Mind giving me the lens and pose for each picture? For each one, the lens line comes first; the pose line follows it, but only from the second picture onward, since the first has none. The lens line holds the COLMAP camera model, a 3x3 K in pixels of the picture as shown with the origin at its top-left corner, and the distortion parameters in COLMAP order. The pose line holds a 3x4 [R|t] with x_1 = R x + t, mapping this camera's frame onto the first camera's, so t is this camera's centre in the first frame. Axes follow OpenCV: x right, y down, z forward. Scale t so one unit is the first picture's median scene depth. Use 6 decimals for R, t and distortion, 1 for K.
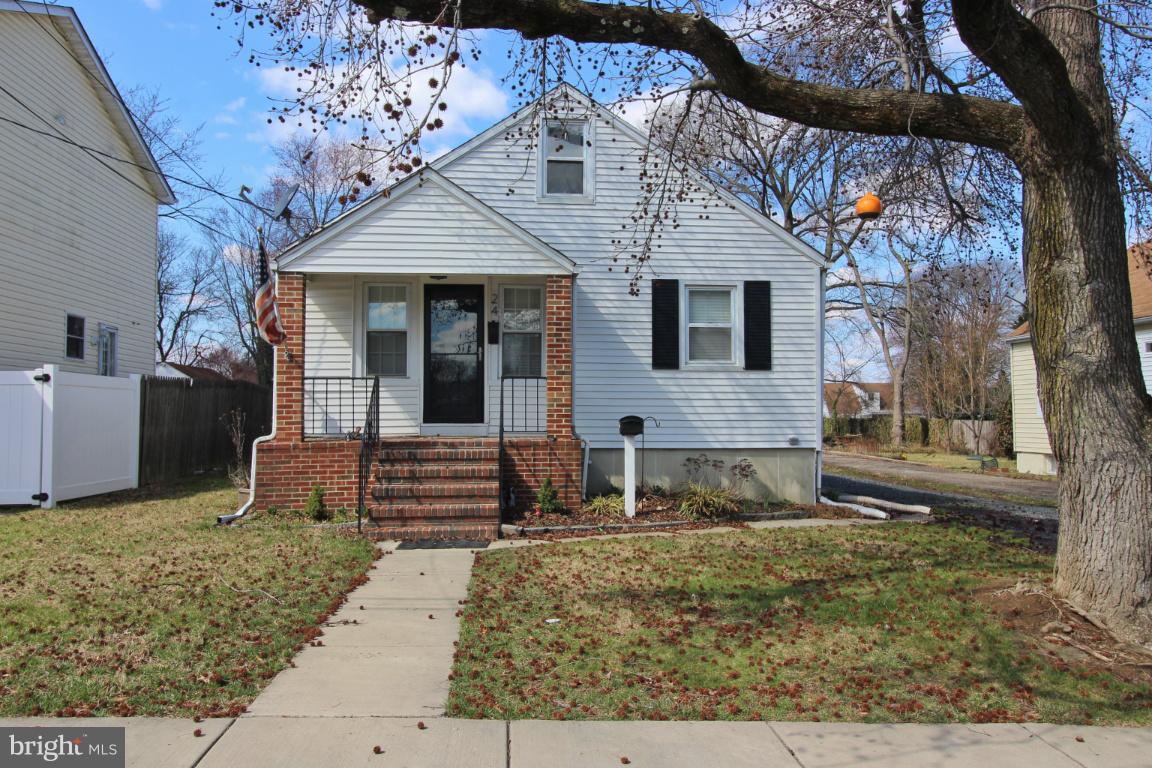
lens RADIAL K [[782.8, 0, 576.0], [0, 782.8, 384.0], [0, 0, 1]] dist [-0.000785, 0.000544]
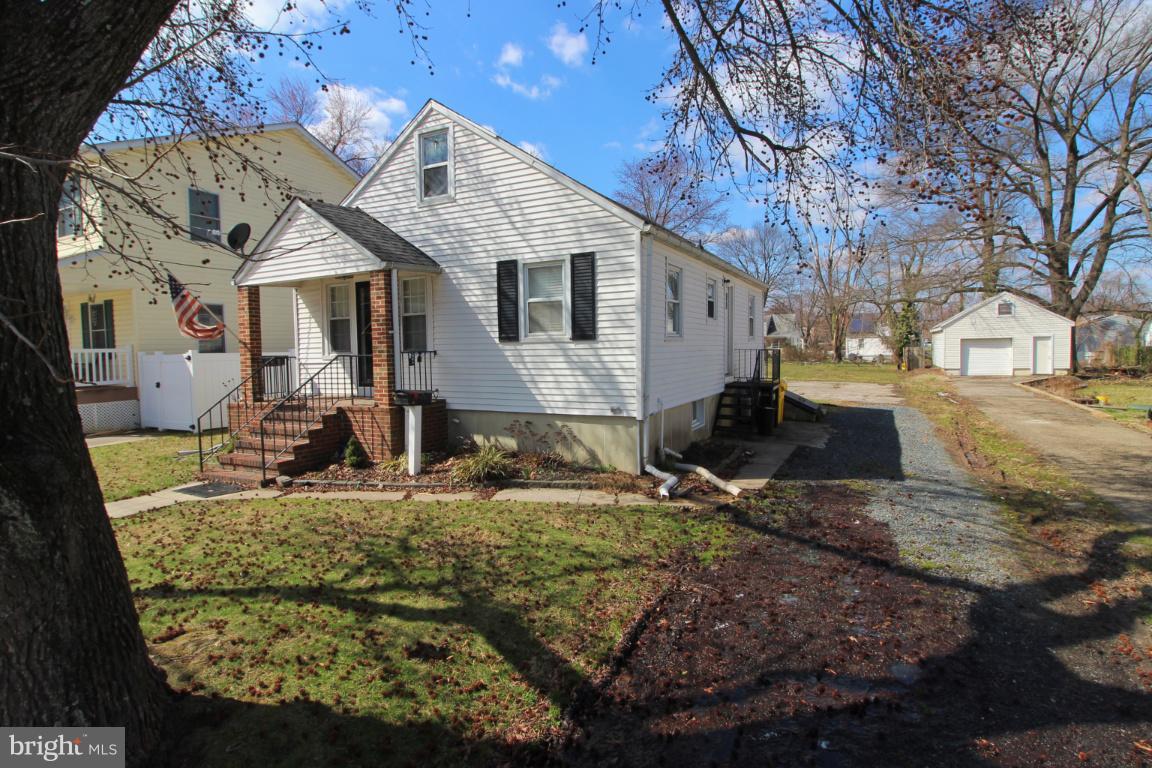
lens RADIAL K [[543.4, 0, 576.0], [0, 543.4, 384.0], [0, 0, 1]] dist [-0.001041, -0.009608]
pose [[0.863426, 0.016328, -0.504210, 0.588169], [0.037530, 0.994627, 0.096477, -0.030367], [0.503077, -0.102224, 0.858175, 0.370935]]
